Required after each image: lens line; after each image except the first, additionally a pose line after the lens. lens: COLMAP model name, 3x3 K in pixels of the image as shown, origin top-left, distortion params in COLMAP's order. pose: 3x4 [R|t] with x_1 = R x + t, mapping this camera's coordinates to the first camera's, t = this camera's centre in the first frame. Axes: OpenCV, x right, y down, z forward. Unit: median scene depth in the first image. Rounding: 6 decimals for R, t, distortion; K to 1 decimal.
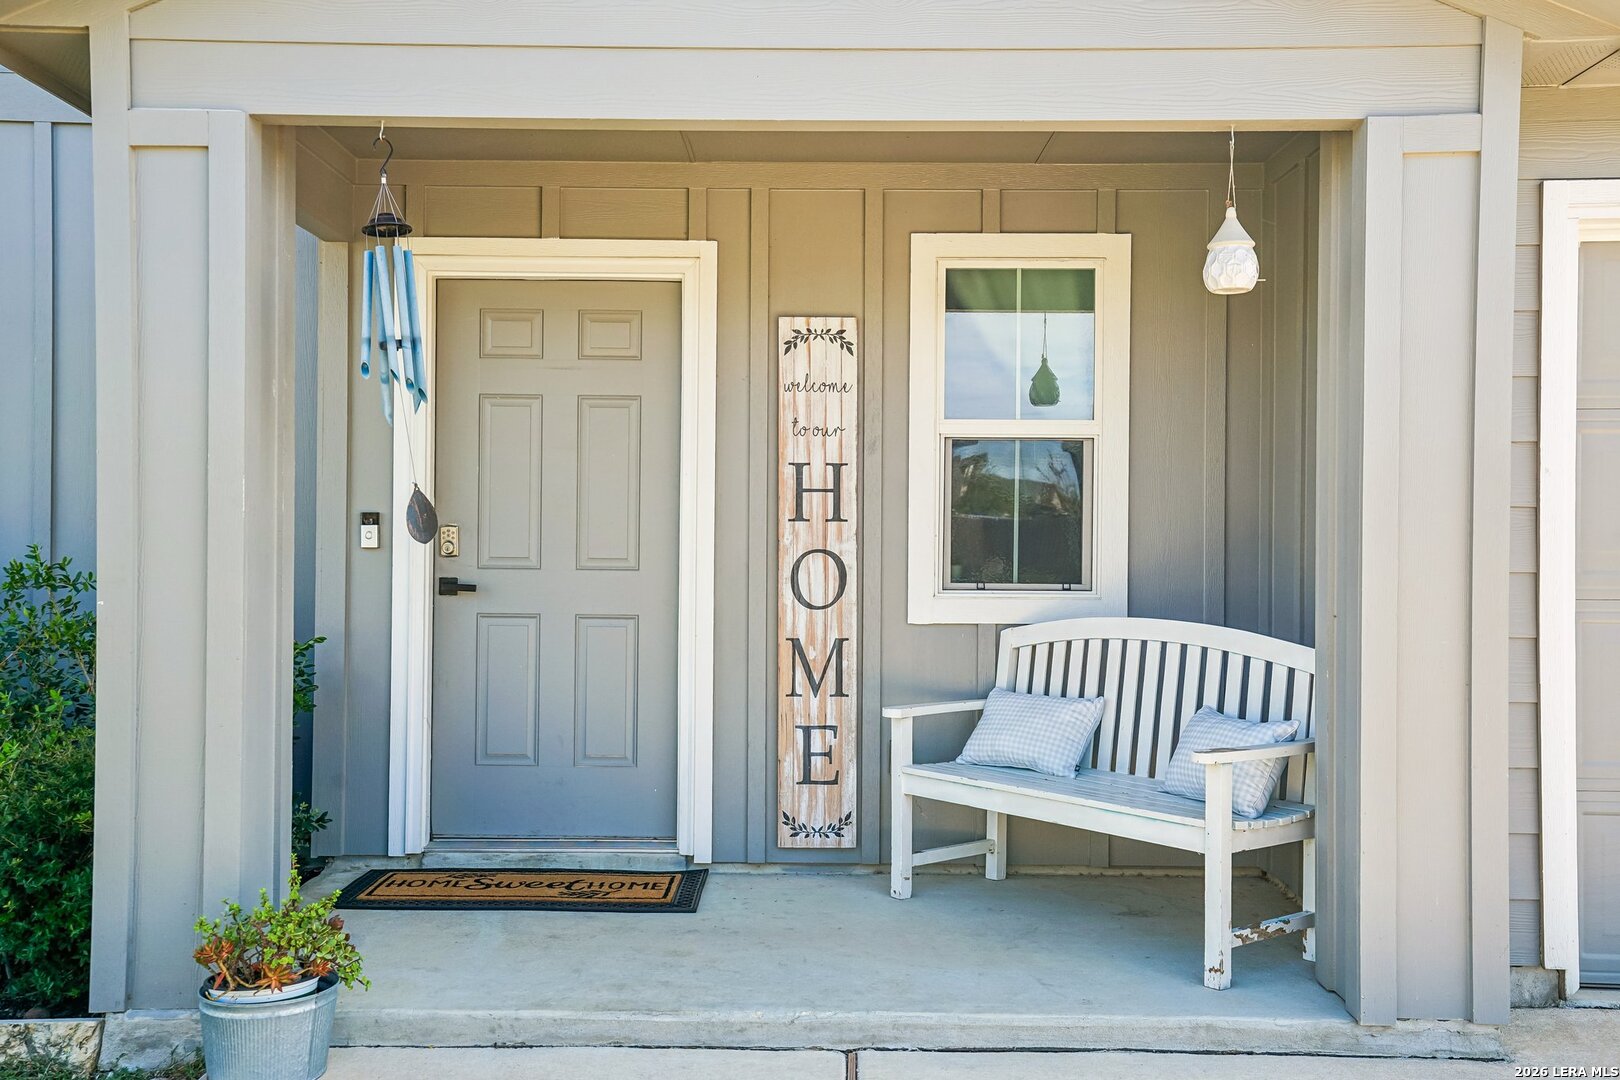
lens RADIAL K [[1521.4, 0, 818.8], [0, 1521.4, 544.8], [0, 0, 1]] dist [0.062584, 0.000000]
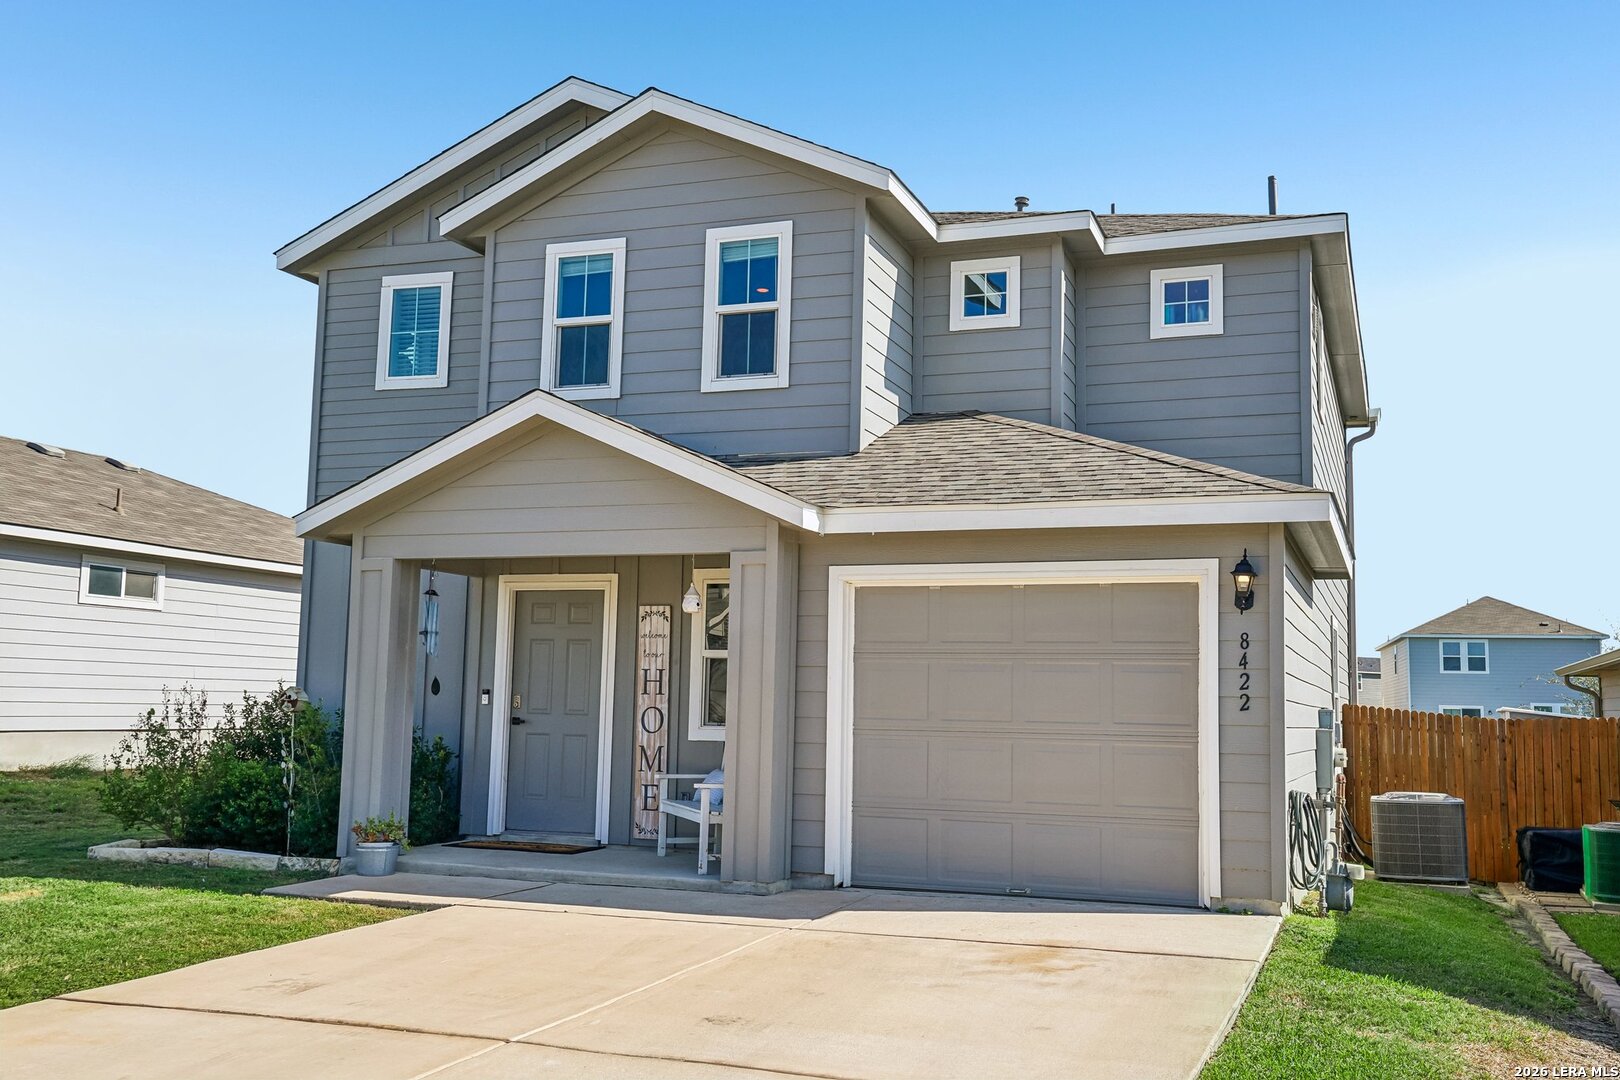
lens RADIAL K [[1521.4, 0, 805.6], [0, 1521.4, 538.9], [0, 0, 1]] dist [0.062584, 0.000000]
pose [[0.937949, -0.024813, -0.345883, 1.017412], [-0.014315, 0.993816, -0.110114, 0.001202], [0.346476, 0.108233, 0.931794, -1.088787]]
